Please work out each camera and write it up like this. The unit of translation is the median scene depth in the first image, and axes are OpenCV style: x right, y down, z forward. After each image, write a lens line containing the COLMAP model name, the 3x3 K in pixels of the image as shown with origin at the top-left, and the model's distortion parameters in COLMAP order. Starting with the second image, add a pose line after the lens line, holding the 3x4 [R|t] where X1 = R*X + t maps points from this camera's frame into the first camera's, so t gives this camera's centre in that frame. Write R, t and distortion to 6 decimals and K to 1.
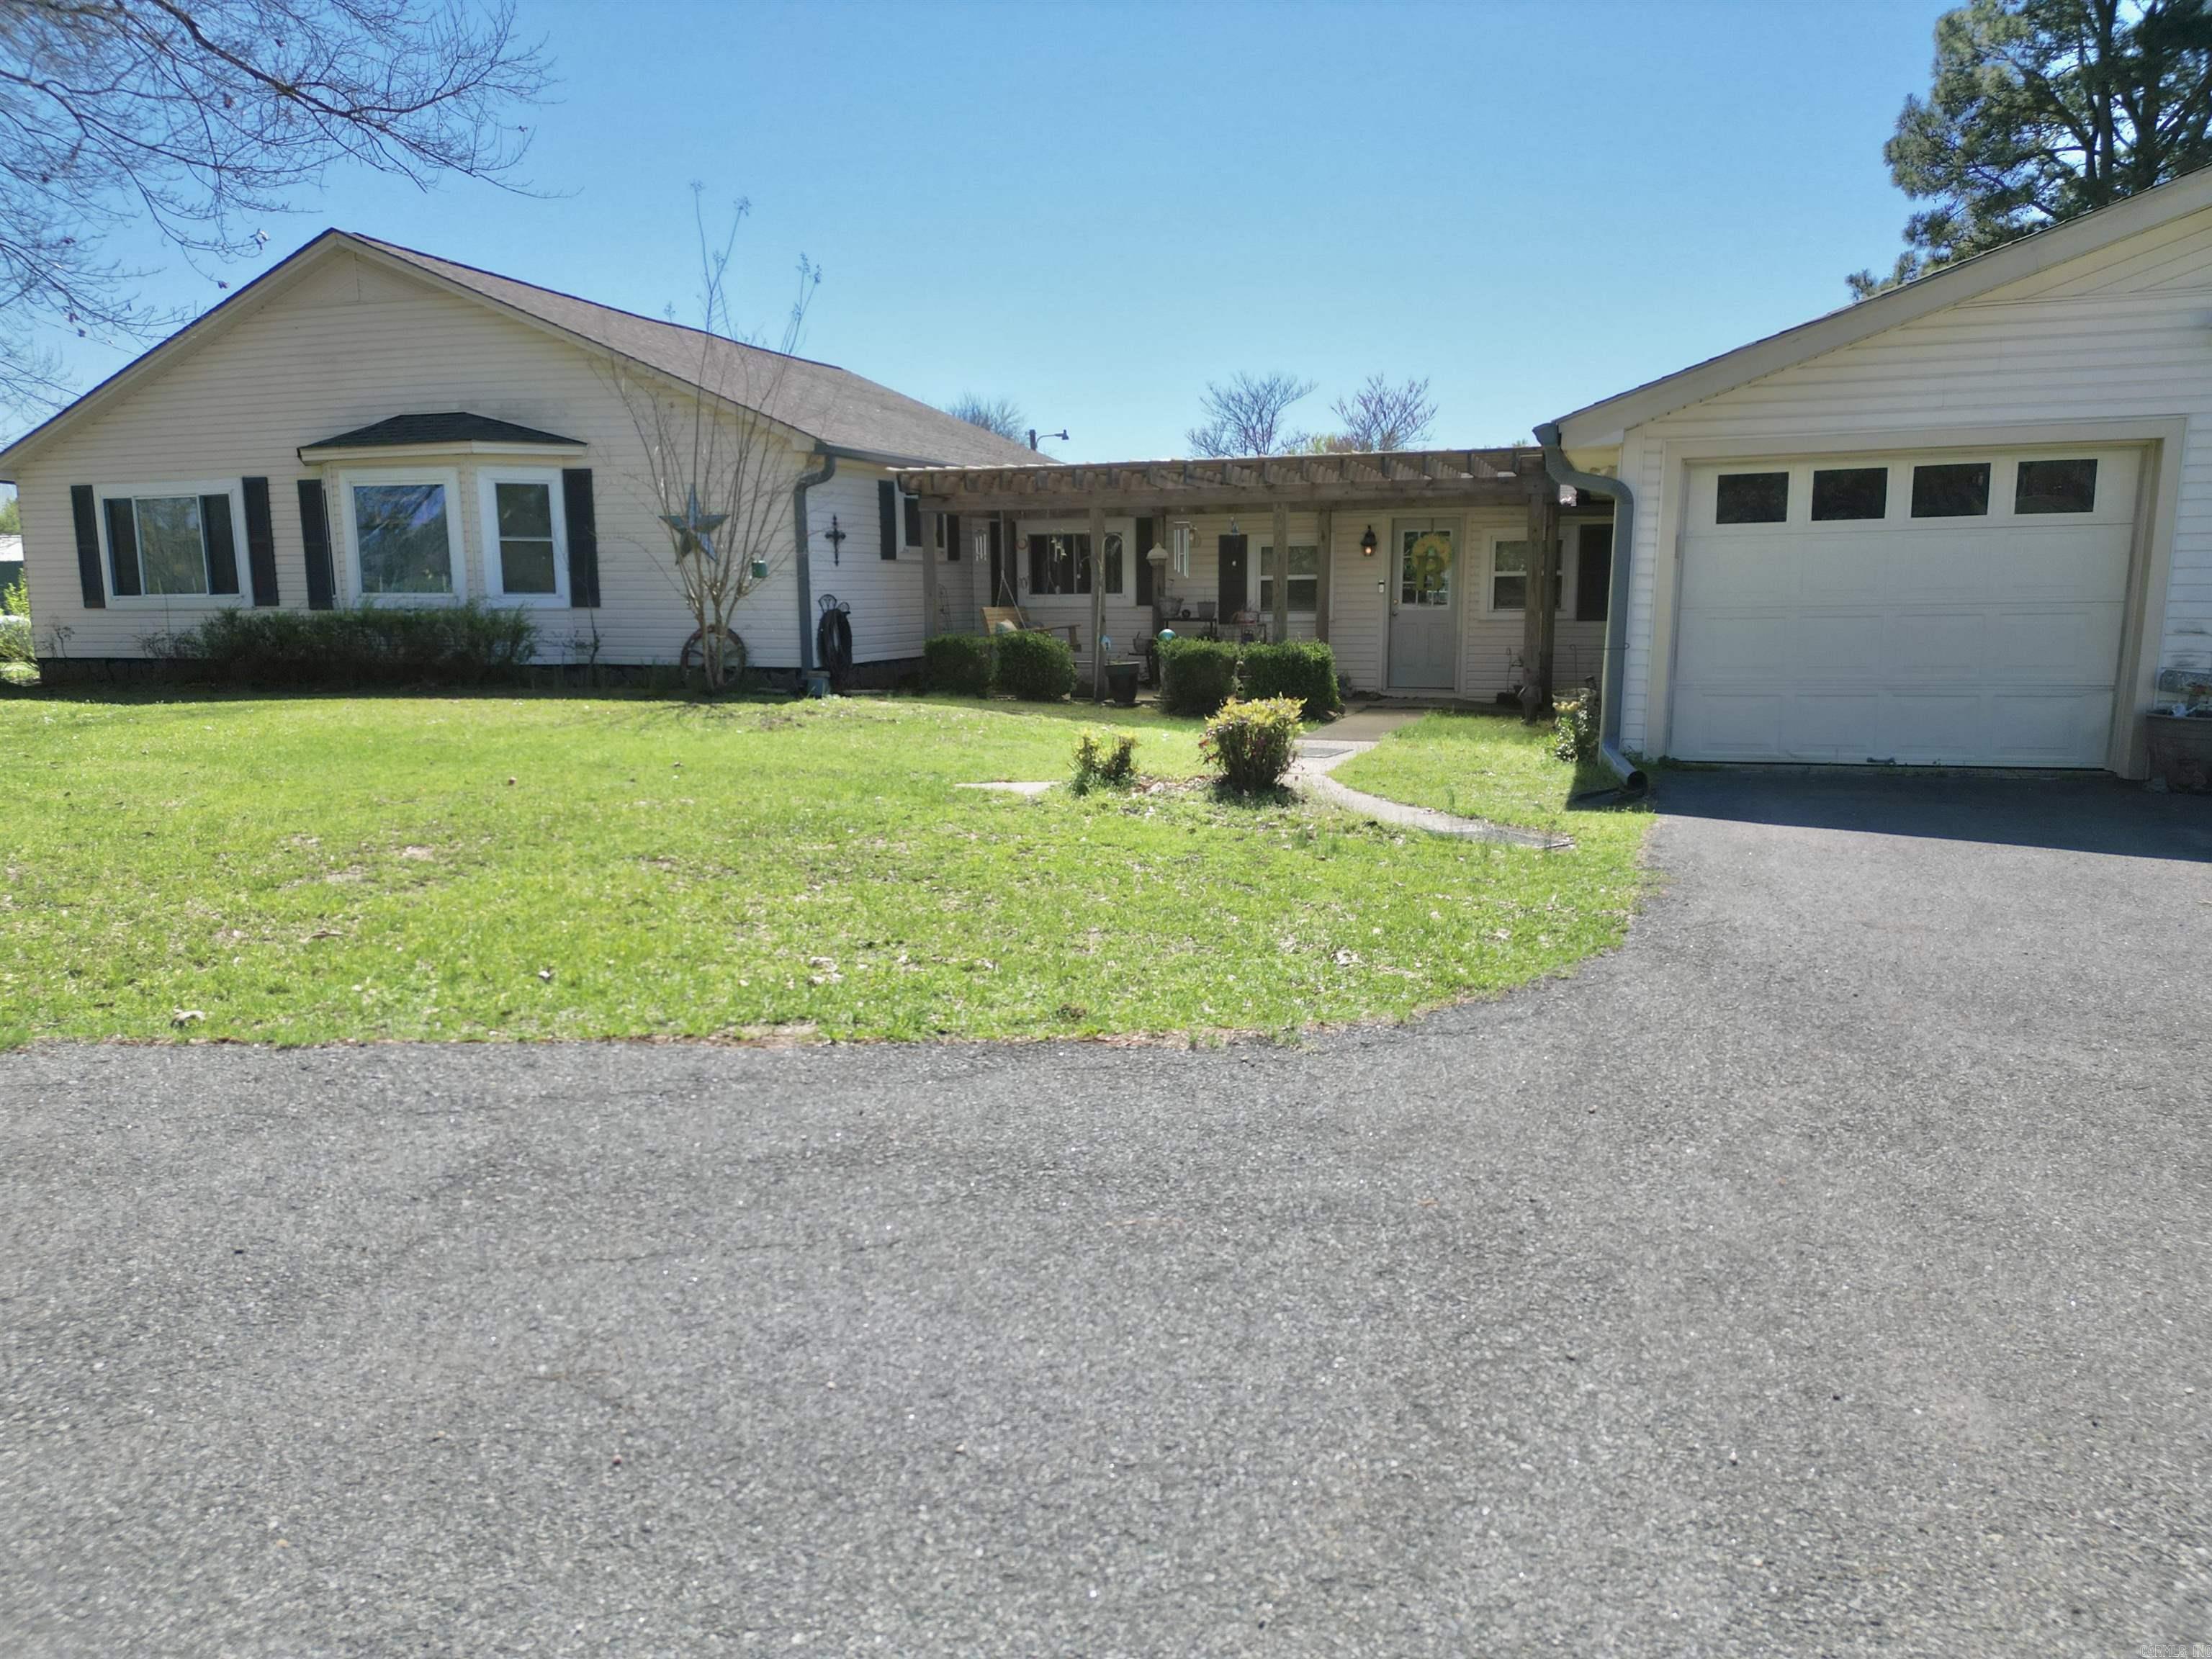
lens RADIAL K [[1528.0, 0, 1108.8], [0, 1528.0, 828.0], [0, 0, 1]] dist [0.095126, -0.093537]
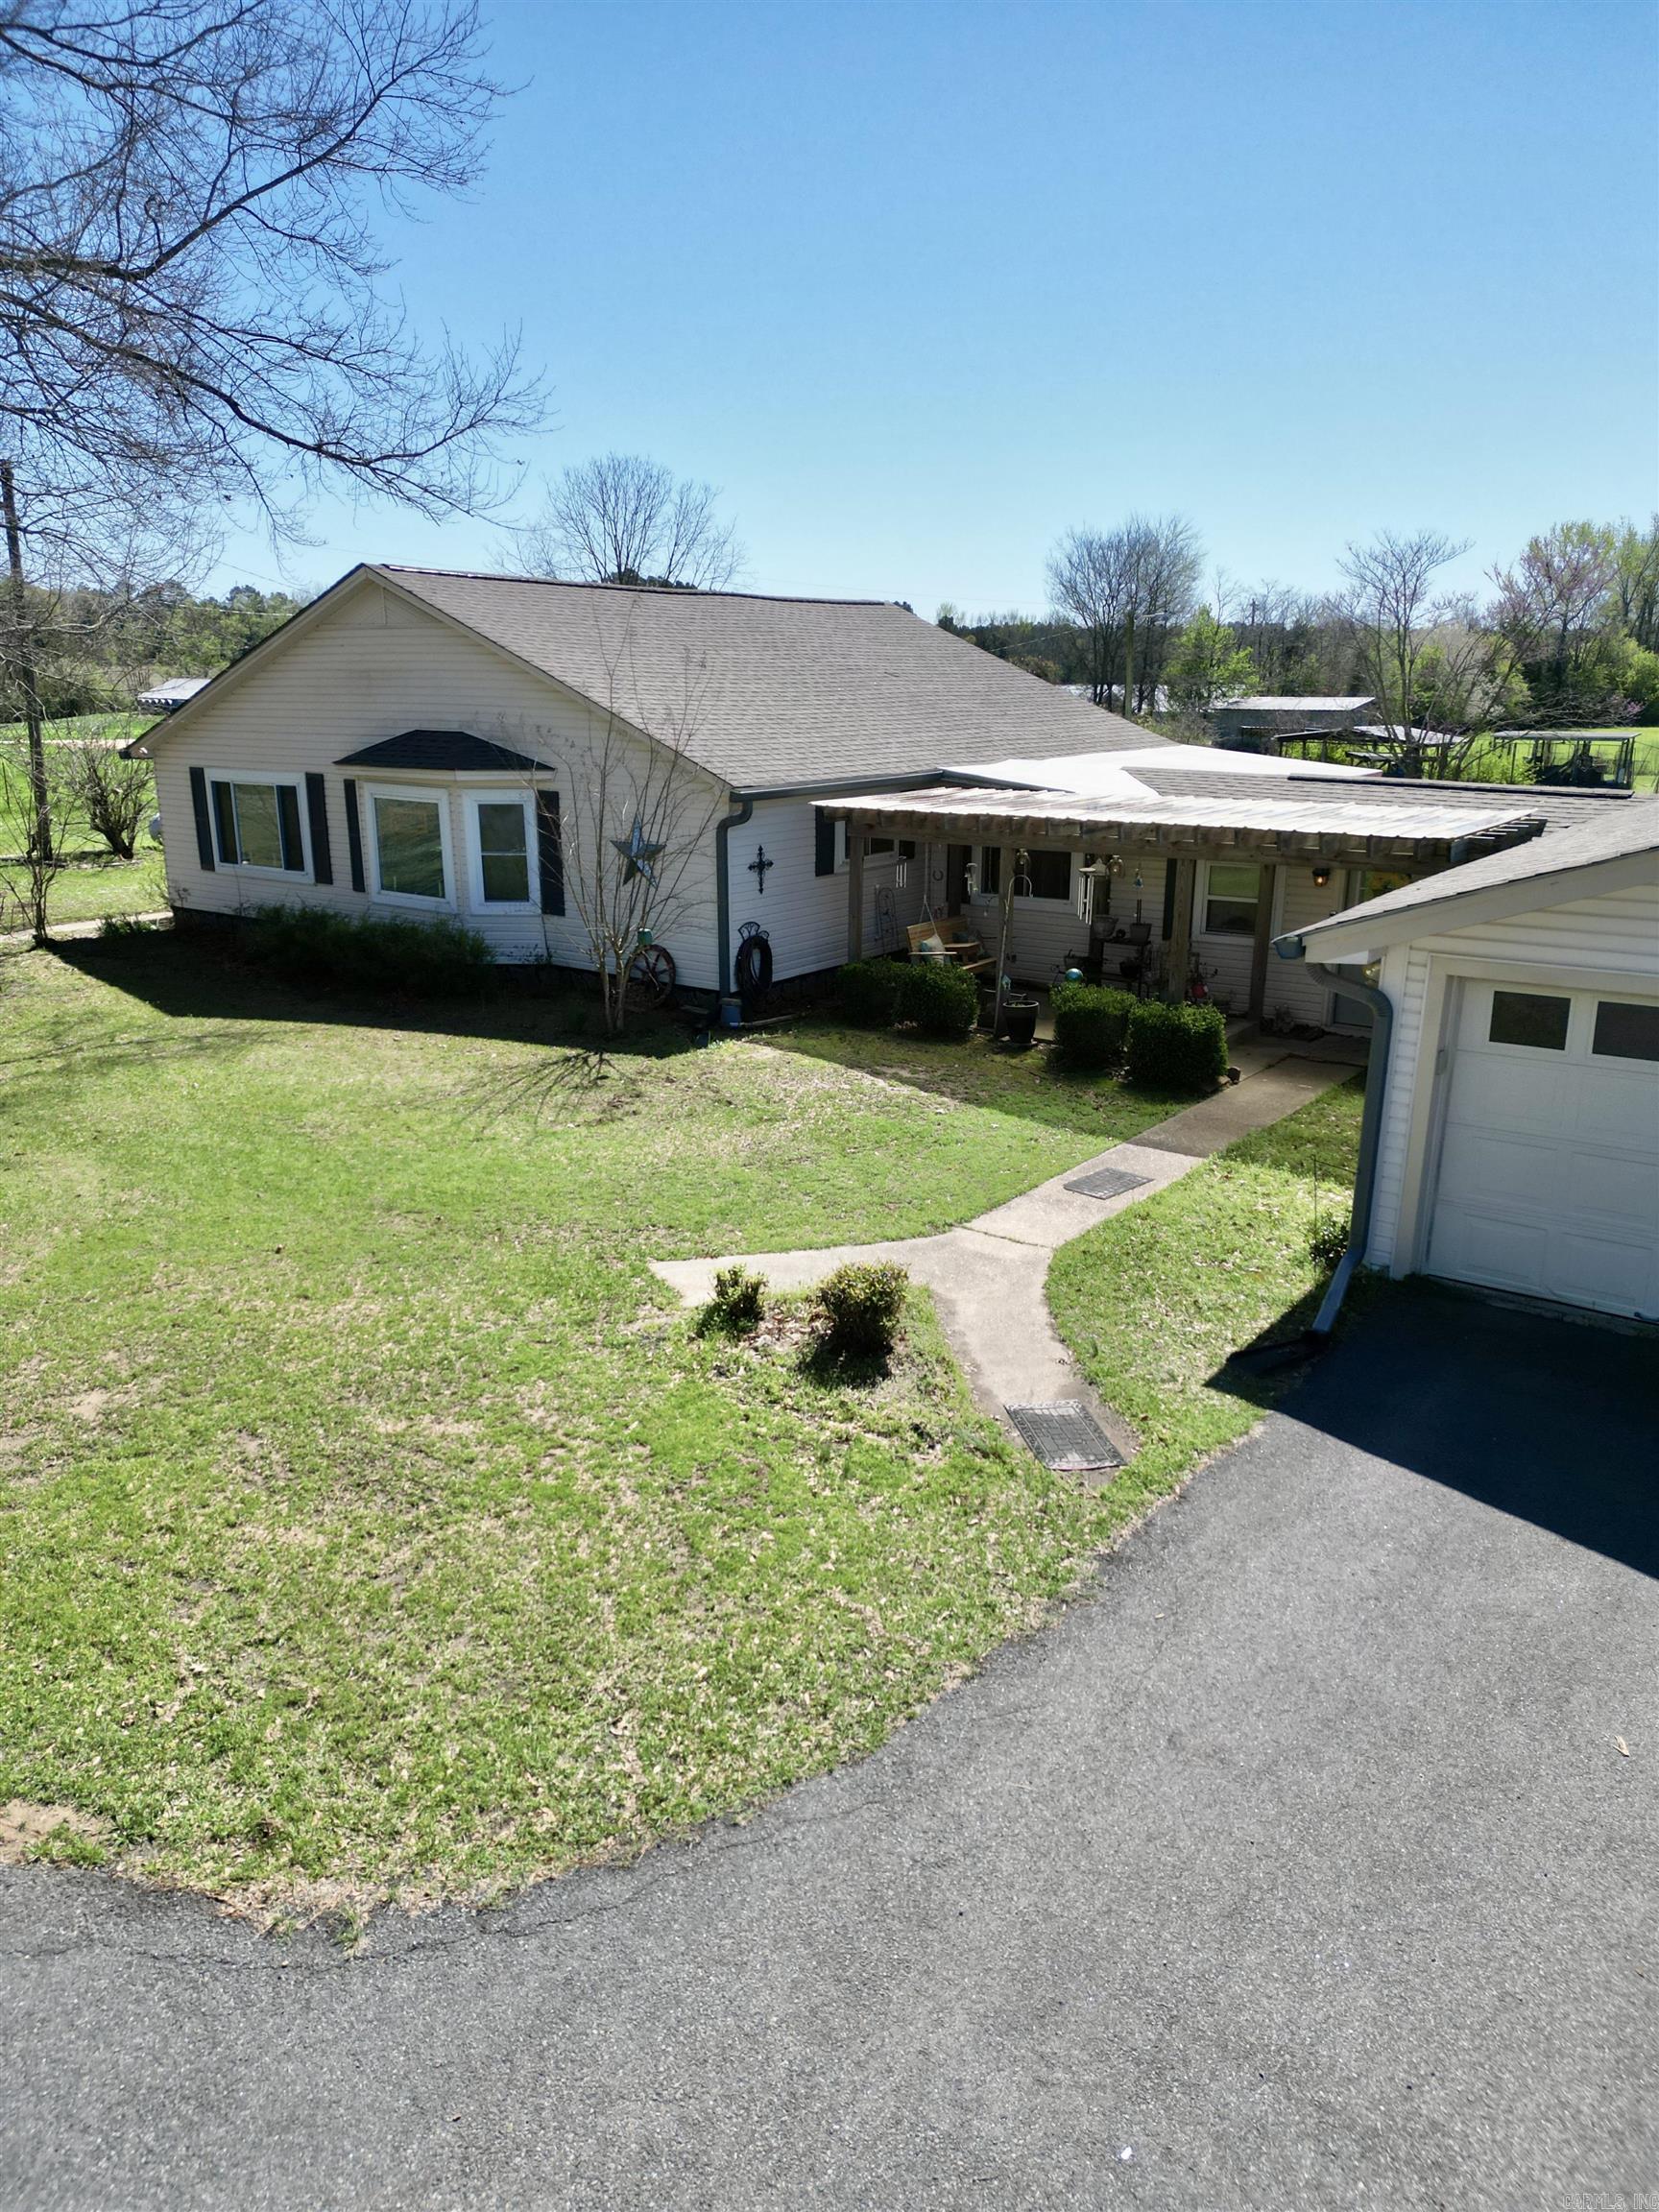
lens RADIAL K [[1528.0, 0, 825.5], [0, 1528.0, 1102.3], [0, 0, 1]] dist [0.095126, -0.093537]
pose [[0.953778, 0.090414, -0.286588, 0.180343], [-0.056533, 0.990623, 0.124382, -0.161973], [0.295146, -0.102431, 0.949946, -0.001408]]
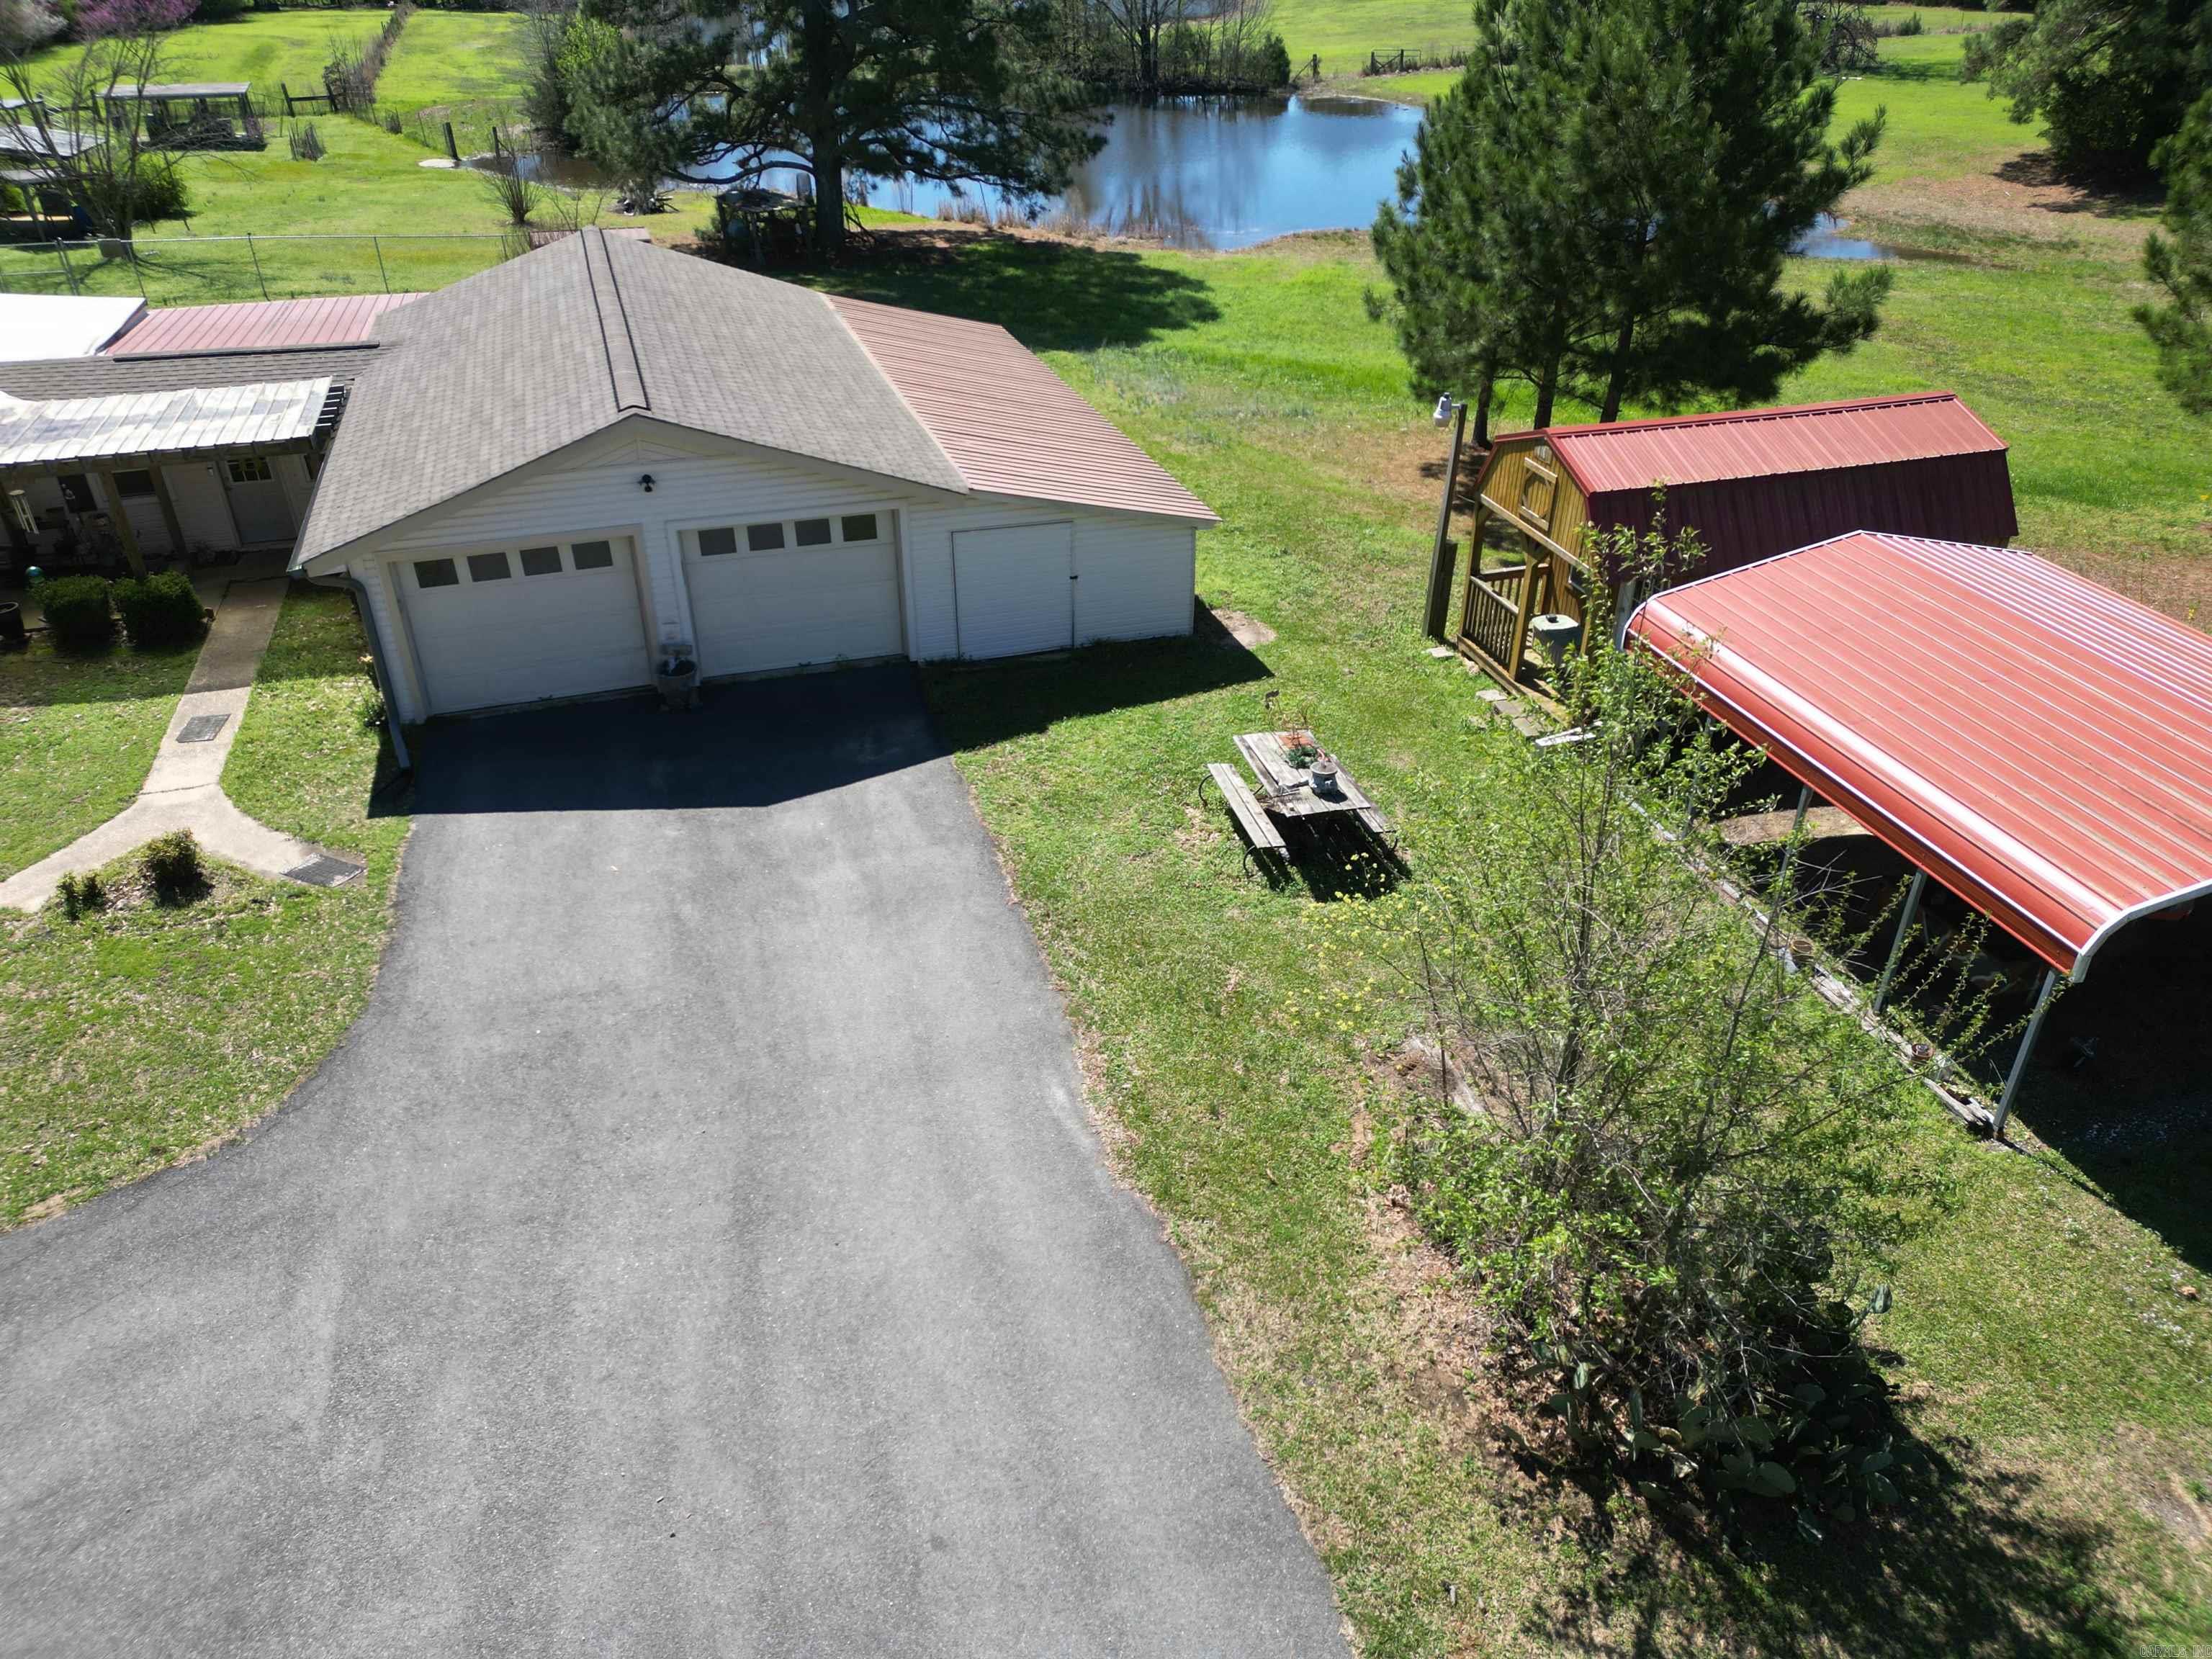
lens RADIAL K [[1528.0, 0, 1108.8], [0, 1528.0, 828.0], [0, 0, 1]] dist [0.095126, -0.093537]
pose [[0.801519, -0.306523, 0.513430, 0.022485], [0.096460, 0.913656, 0.394878, -0.360165], [-0.590138, -0.266977, 0.761880, -0.544018]]
